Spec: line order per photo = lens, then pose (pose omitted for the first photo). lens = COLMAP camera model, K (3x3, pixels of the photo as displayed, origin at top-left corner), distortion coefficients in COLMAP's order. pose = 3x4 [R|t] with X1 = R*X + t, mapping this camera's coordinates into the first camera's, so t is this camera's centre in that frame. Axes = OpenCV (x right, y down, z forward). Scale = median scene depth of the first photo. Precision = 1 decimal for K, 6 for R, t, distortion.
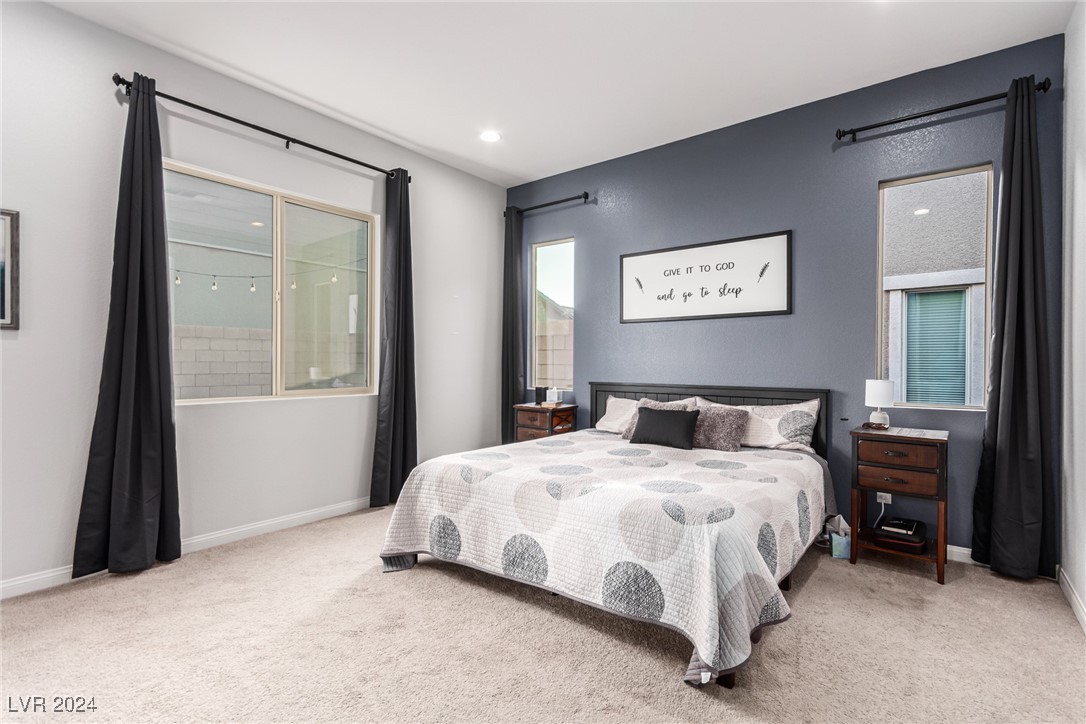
lens RADIAL K [[508.2, 0, 541.9], [0, 508.2, 357.3], [0, 0, 1]] dist [0.007037, -0.000679]
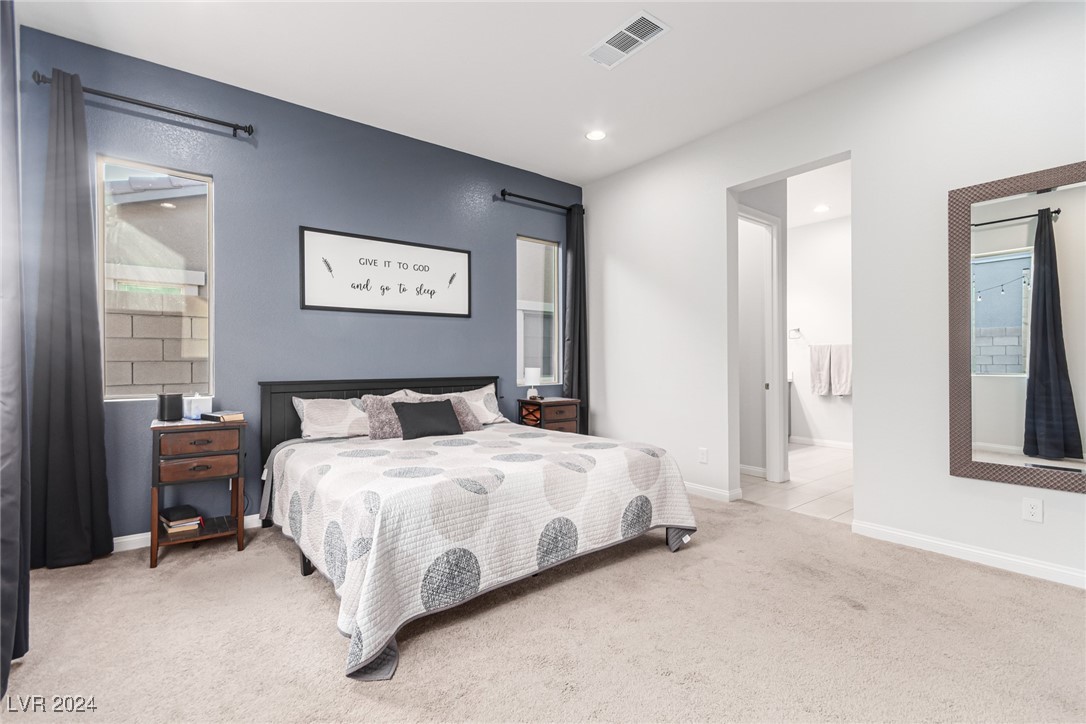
lens RADIAL K [[508.2, 0, 546.1], [0, 508.2, 373.1], [0, 0, 1]] dist [0.007037, -0.000679]
pose [[0.234376, -0.024457, 0.971838, -0.729163], [-0.001867, 0.999670, 0.025608, 0.019700], [-0.972144, -0.007816, 0.234253, 0.551579]]
